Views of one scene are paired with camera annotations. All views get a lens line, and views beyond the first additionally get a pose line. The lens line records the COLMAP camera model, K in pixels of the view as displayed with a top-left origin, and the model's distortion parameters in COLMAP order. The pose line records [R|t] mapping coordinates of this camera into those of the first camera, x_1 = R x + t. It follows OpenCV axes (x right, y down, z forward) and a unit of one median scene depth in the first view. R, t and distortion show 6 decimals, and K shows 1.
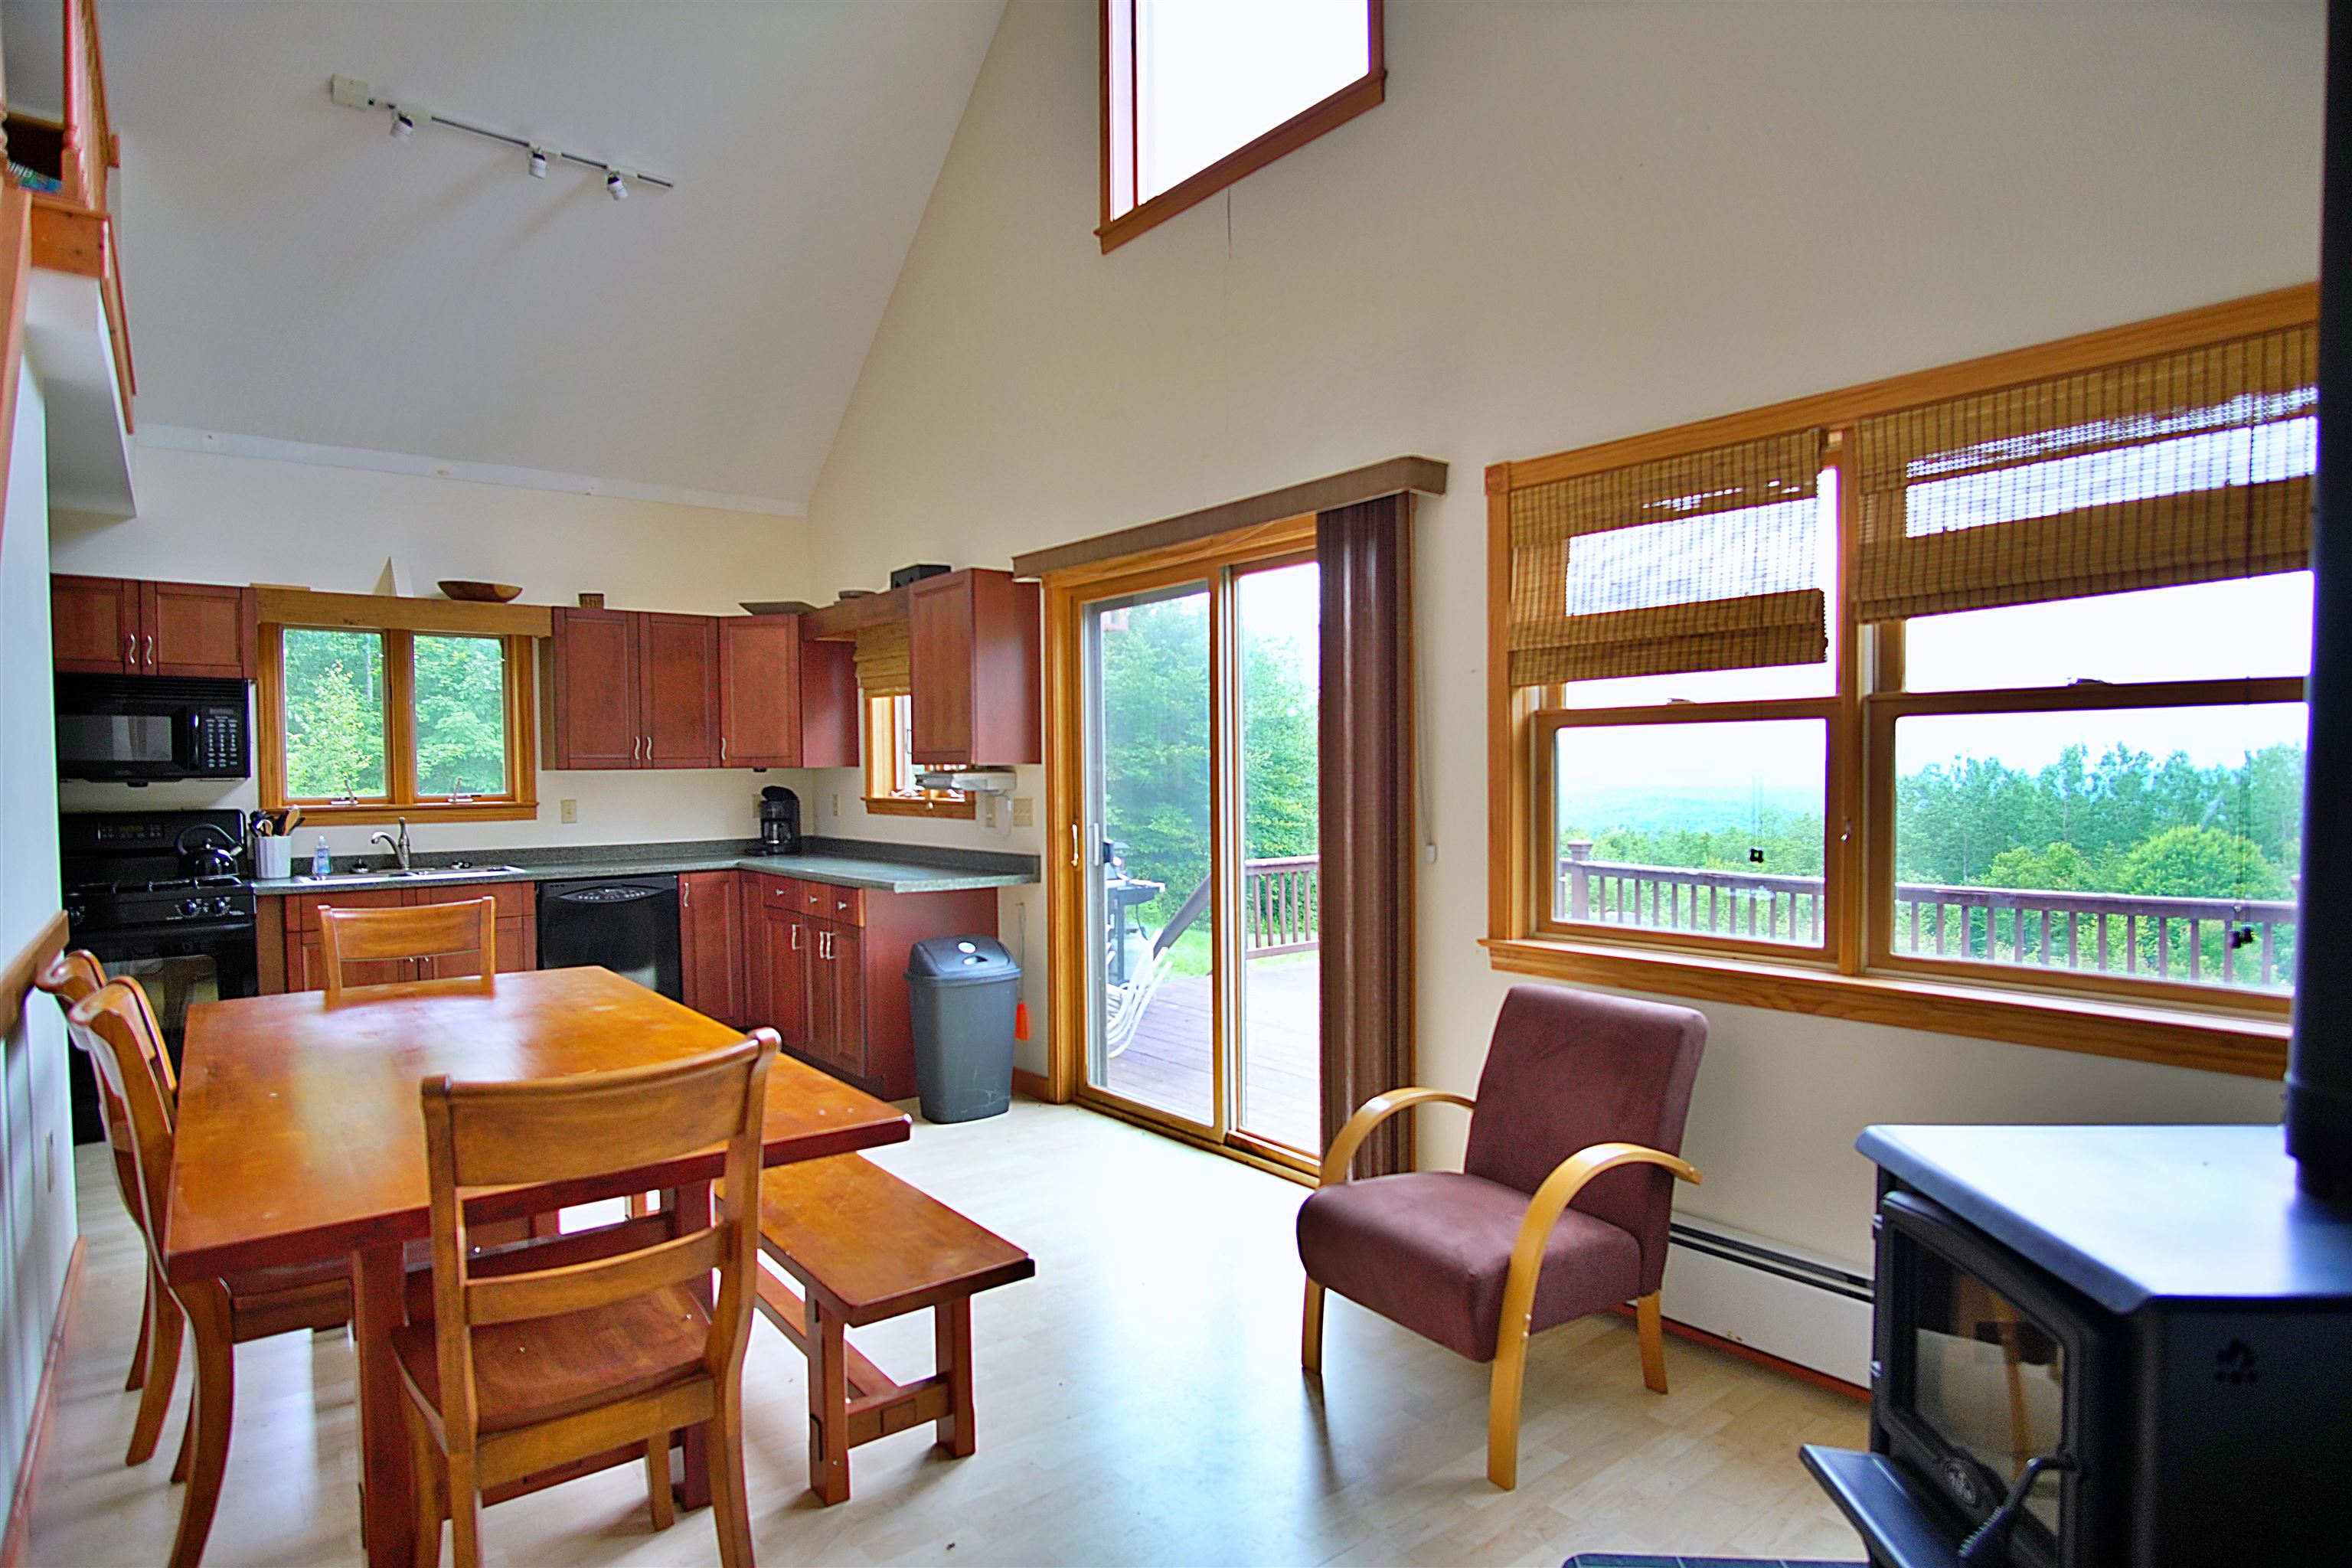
lens RADIAL K [[1261.8, 0, 1176.9], [0, 1261.8, 802.4], [0, 0, 1]] dist [-0.032653, 0.006362]
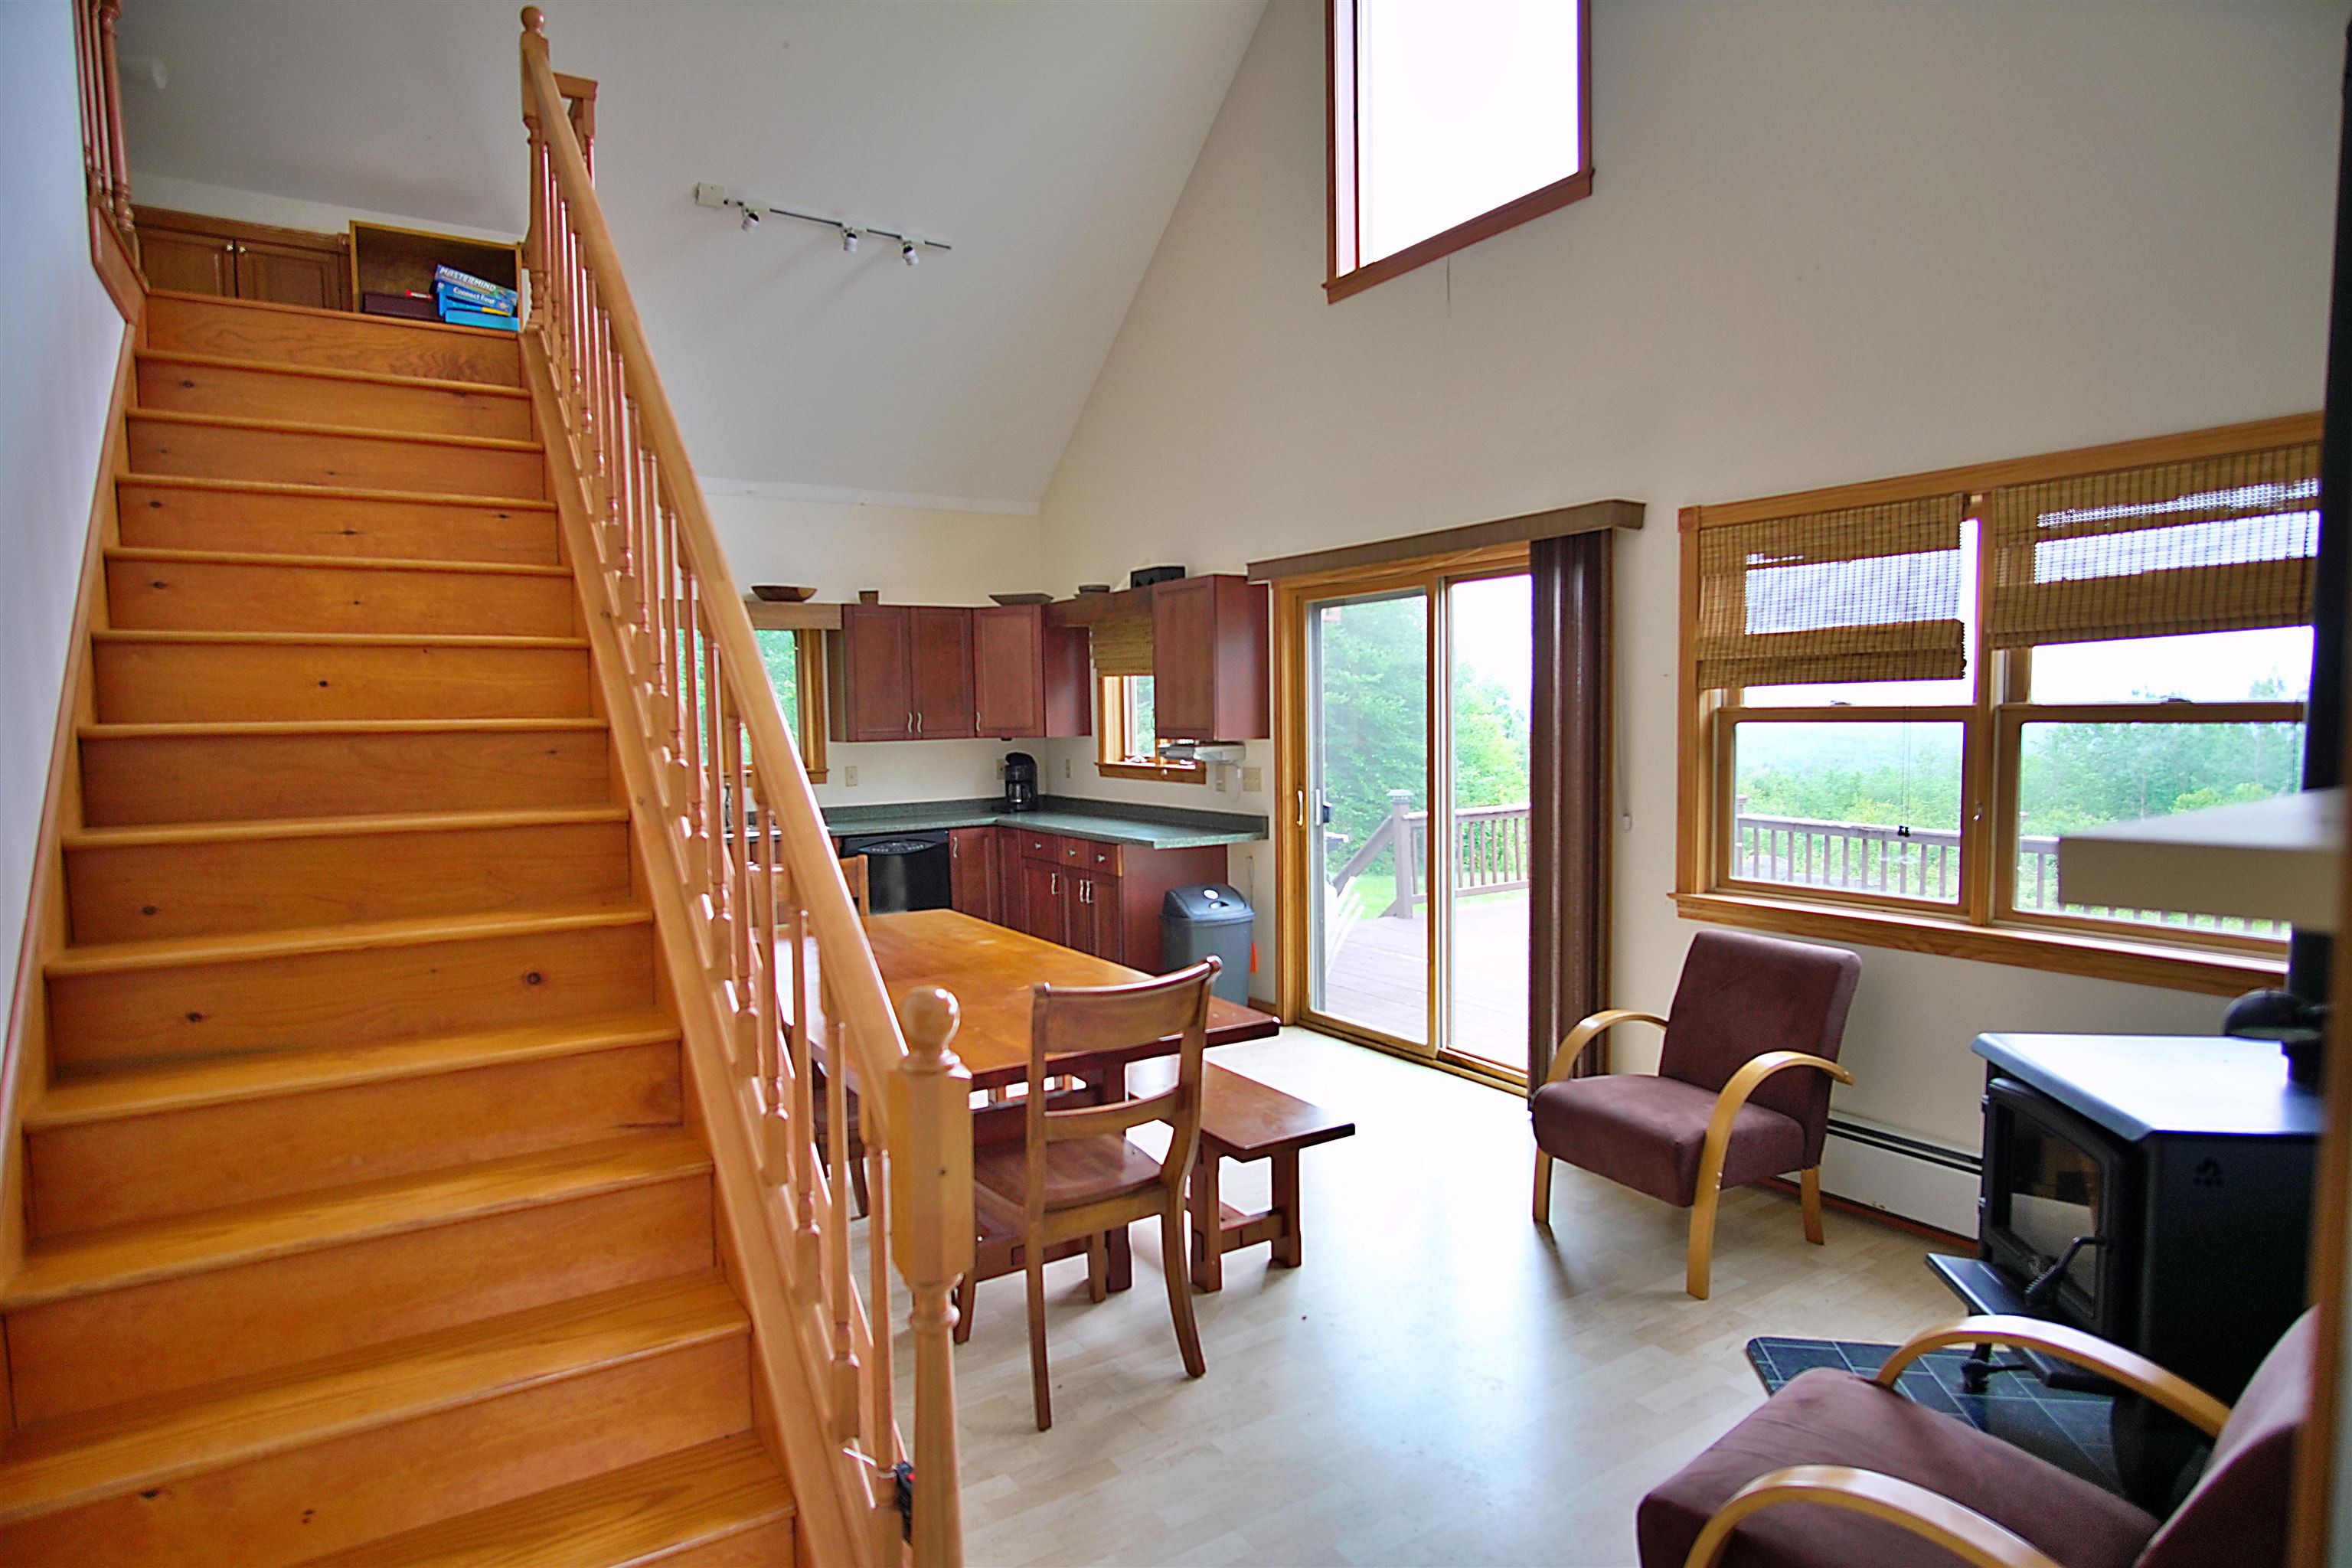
lens RADIAL K [[1261.8, 0, 1165.8], [0, 1261.8, 799.8], [0, 0, 1]] dist [-0.032653, 0.006362]
pose [[0.994446, -0.000658, -0.105250, -0.097935], [0.005436, 0.998967, 0.045113, -0.033394], [0.105111, -0.045435, 0.993422, -0.220676]]
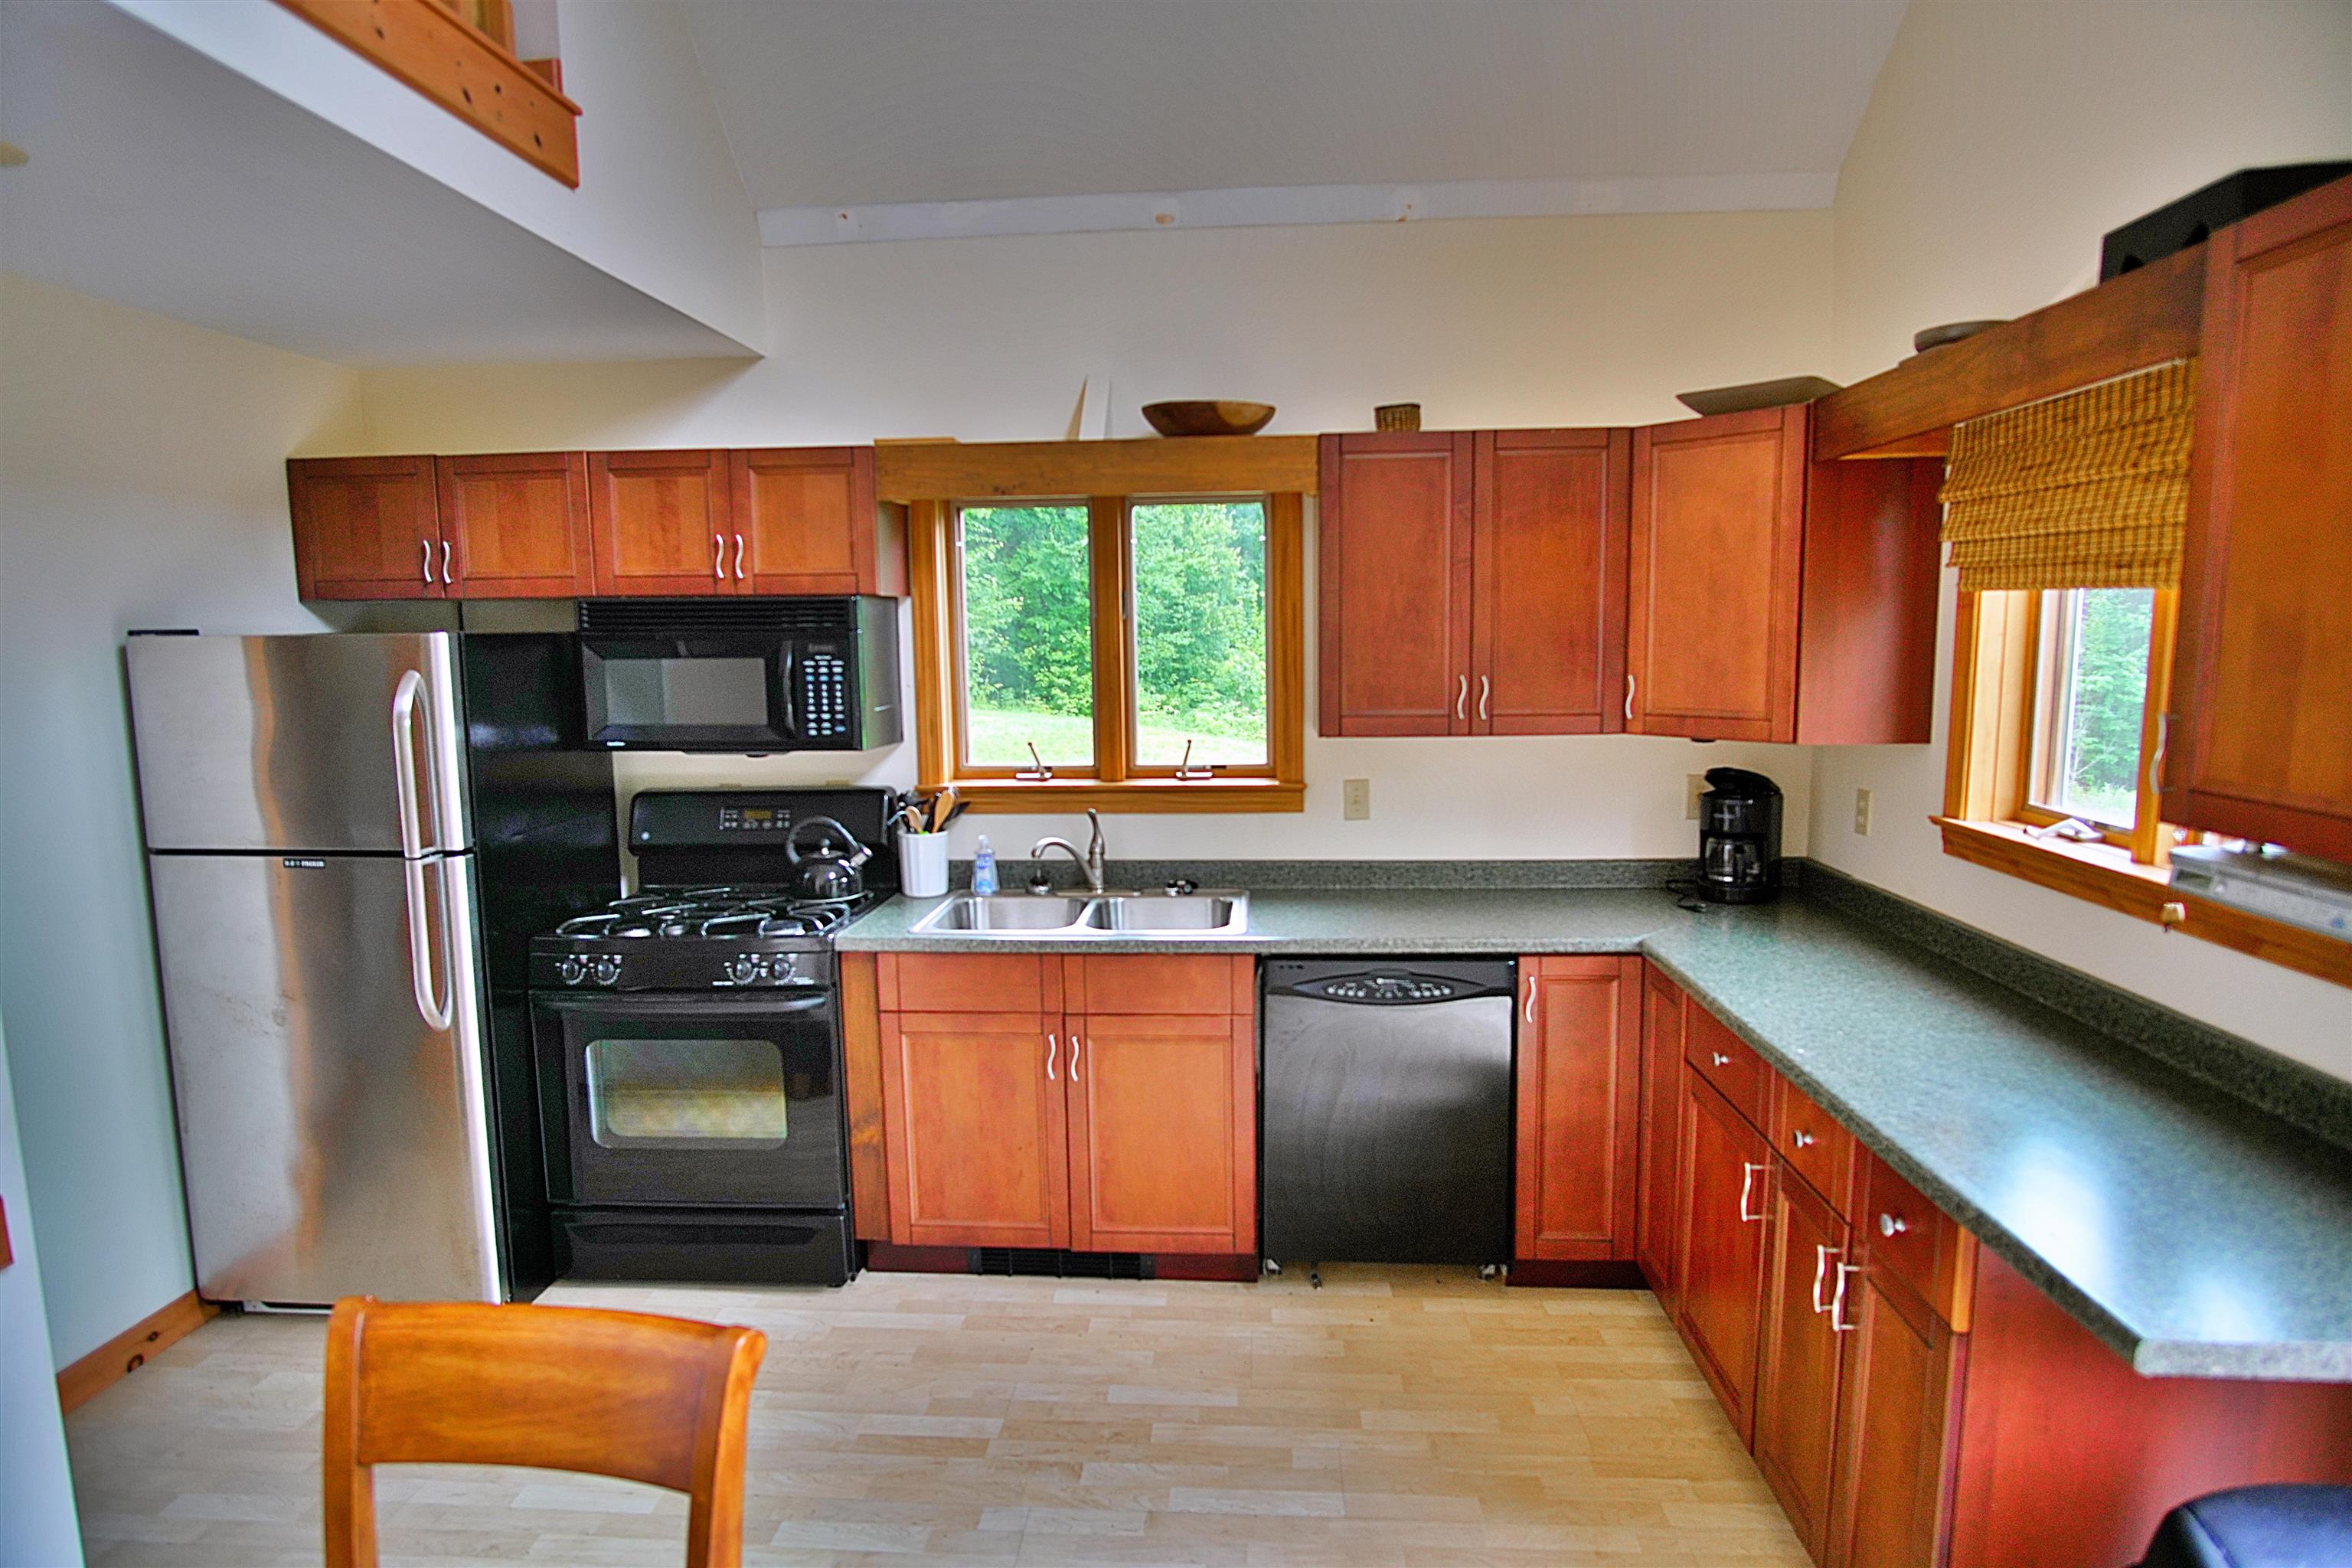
lens RADIAL K [[1261.8, 0, 1178.7], [0, 1261.8, 792.3], [0, 0, 1]] dist [-0.032653, 0.006362]
pose [[0.739791, 0.085144, -0.667427, -0.237286], [-0.012406, 0.993518, 0.112992, -0.089893], [0.672722, -0.075310, 0.736053, 0.769894]]
